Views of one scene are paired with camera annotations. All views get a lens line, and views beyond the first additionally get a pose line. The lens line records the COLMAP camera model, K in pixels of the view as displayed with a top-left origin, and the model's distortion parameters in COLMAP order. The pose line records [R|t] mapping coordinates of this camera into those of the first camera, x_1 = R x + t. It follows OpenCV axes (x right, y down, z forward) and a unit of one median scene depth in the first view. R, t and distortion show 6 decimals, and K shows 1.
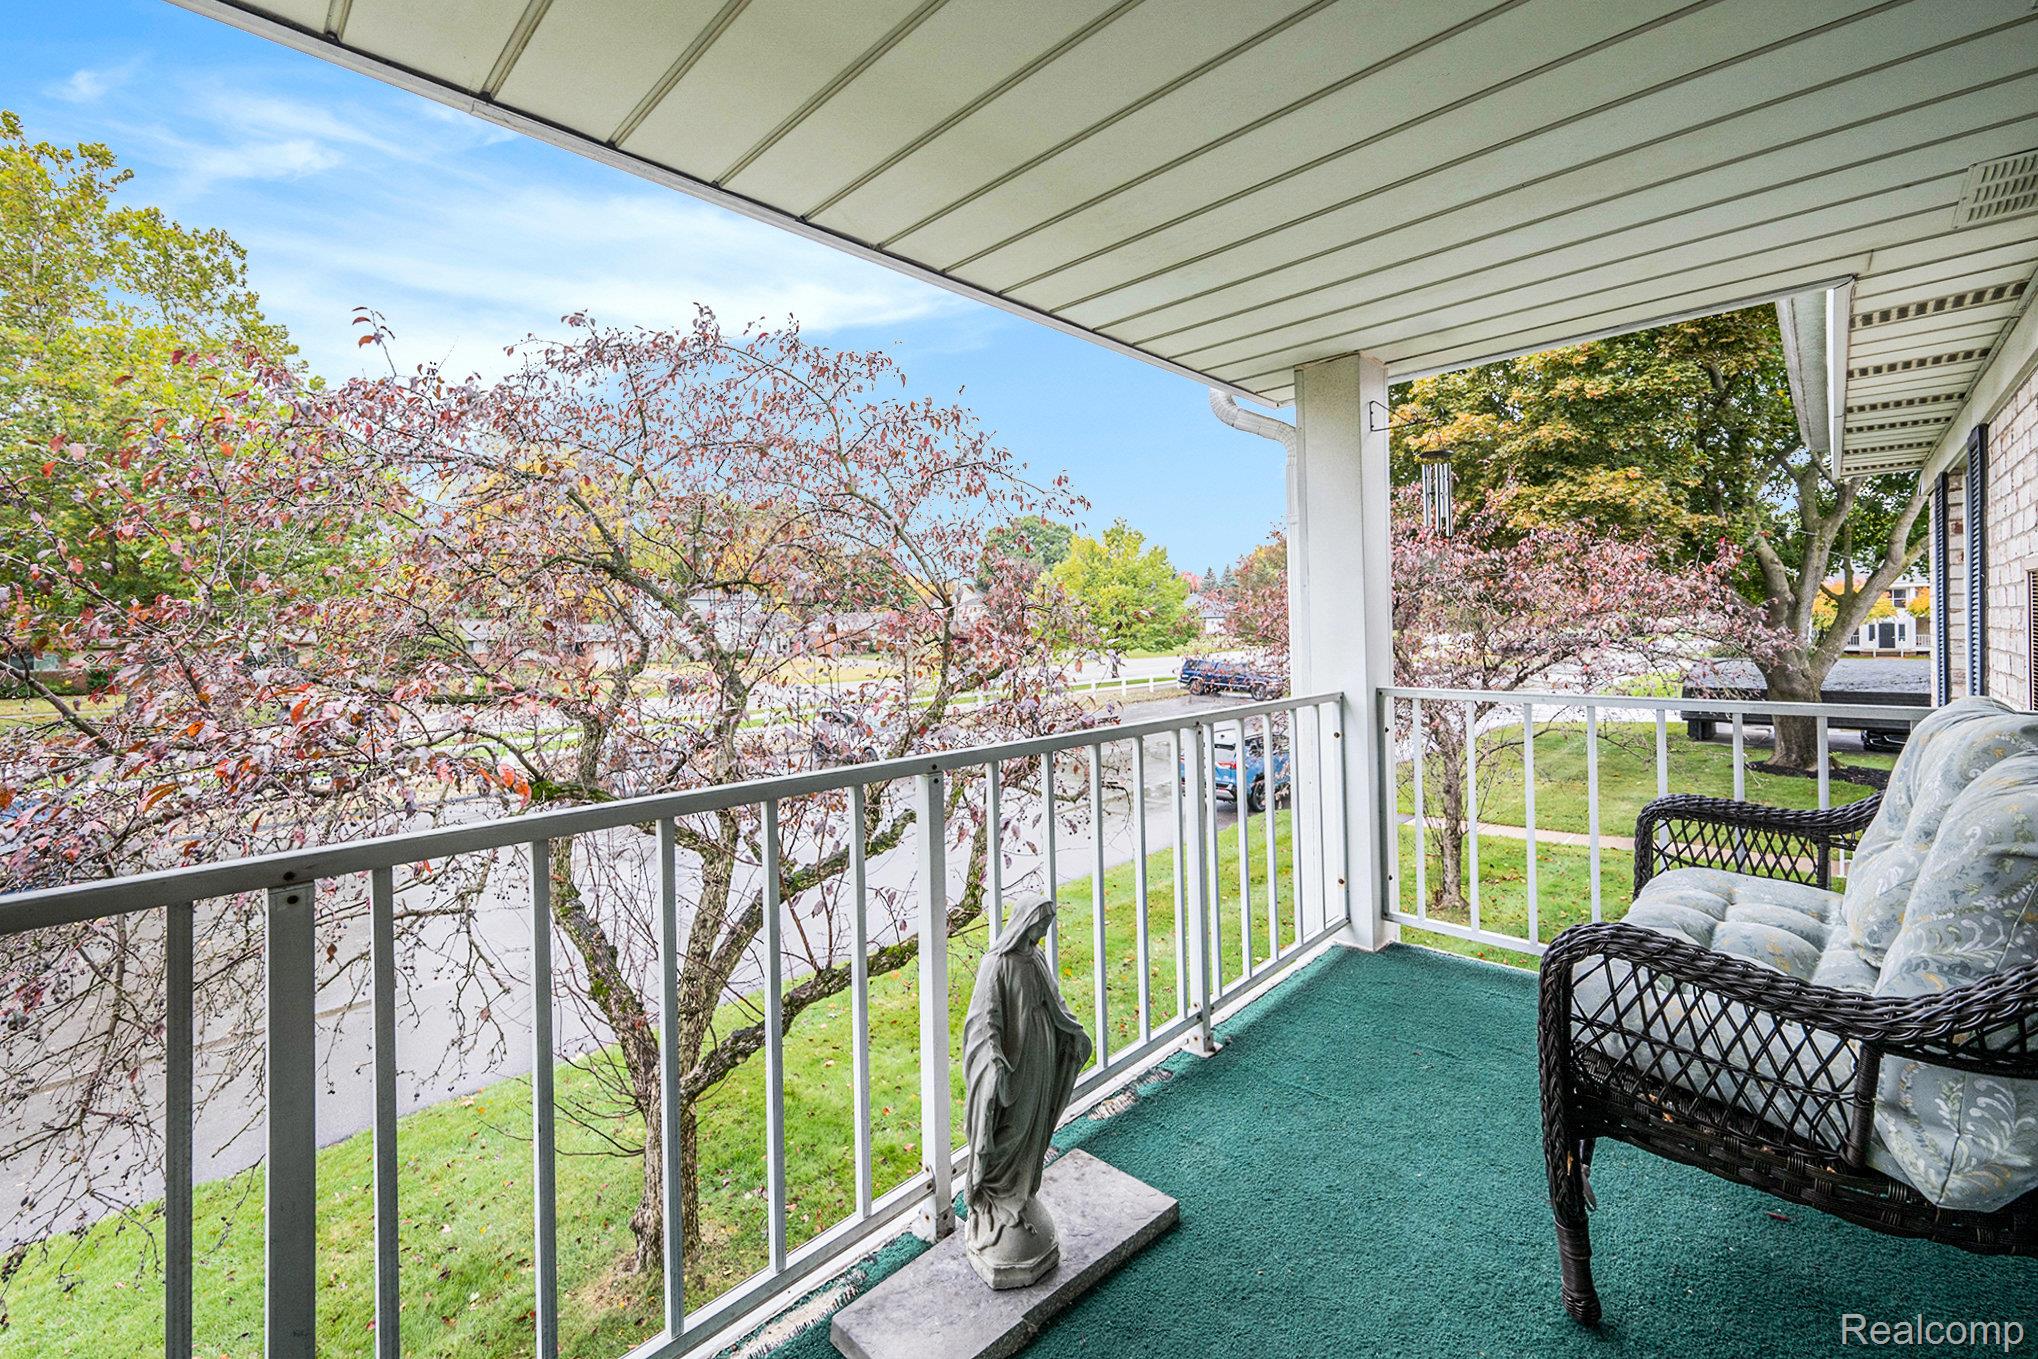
lens RADIAL K [[817.7, 0, 1015.5], [0, 817.7, 638.6], [0, 0, 1]] dist [-0.002661, -0.000095]
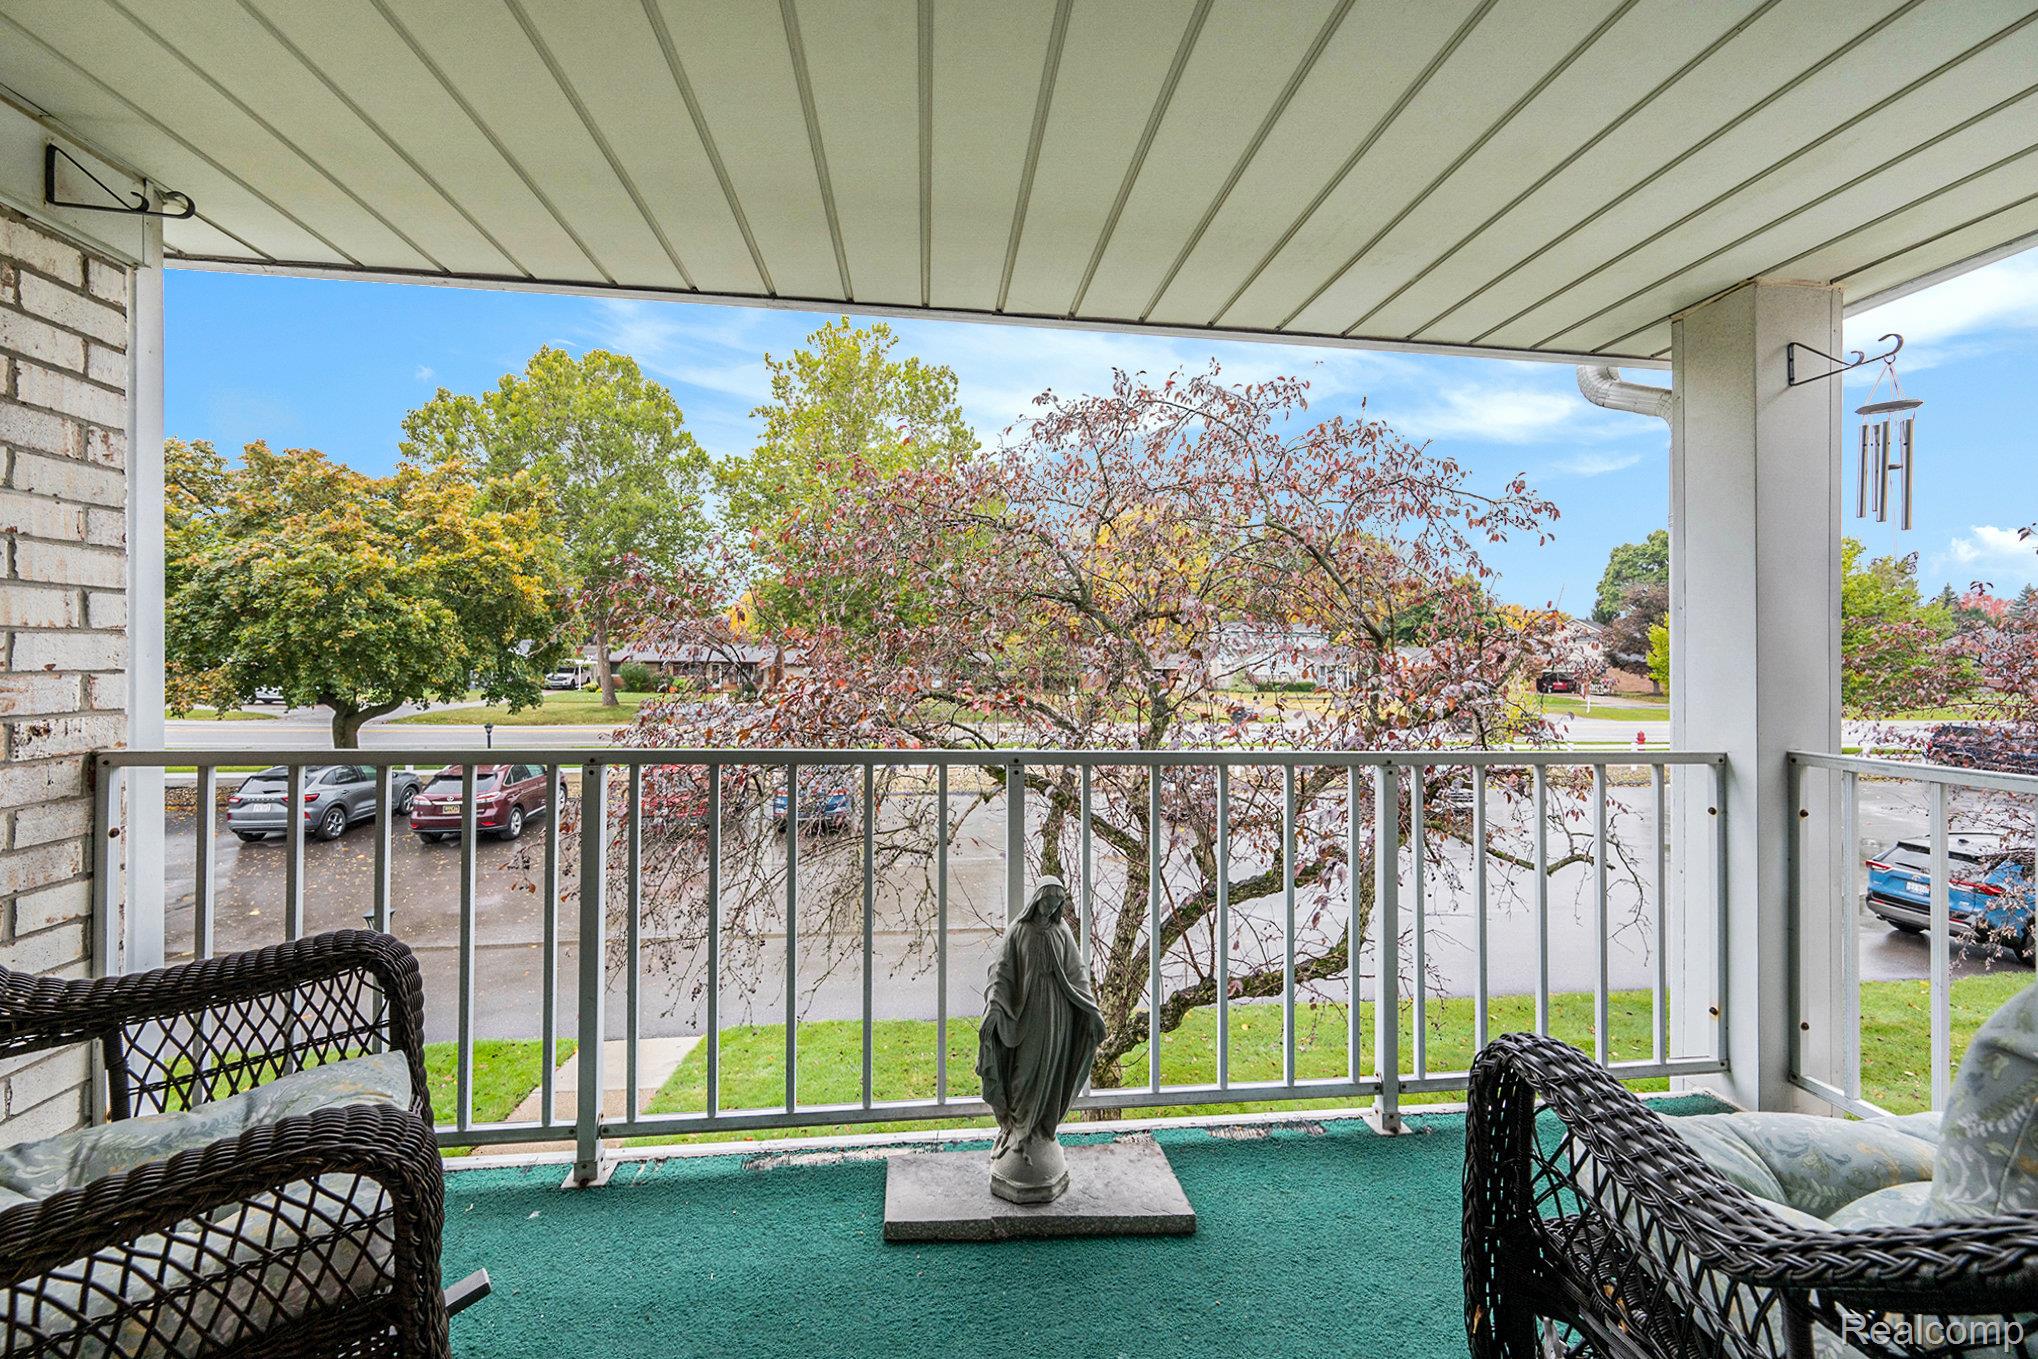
lens RADIAL K [[812.1, 0, 1024.0], [0, 812.1, 690.5], [0, 0, 1]] dist [-0.008582, -0.000187]
pose [[0.781893, 0.051603, -0.621273, 0.357167], [-0.038445, 0.998663, 0.034565, 0.008173], [0.622226, -0.003141, 0.782832, 0.048878]]
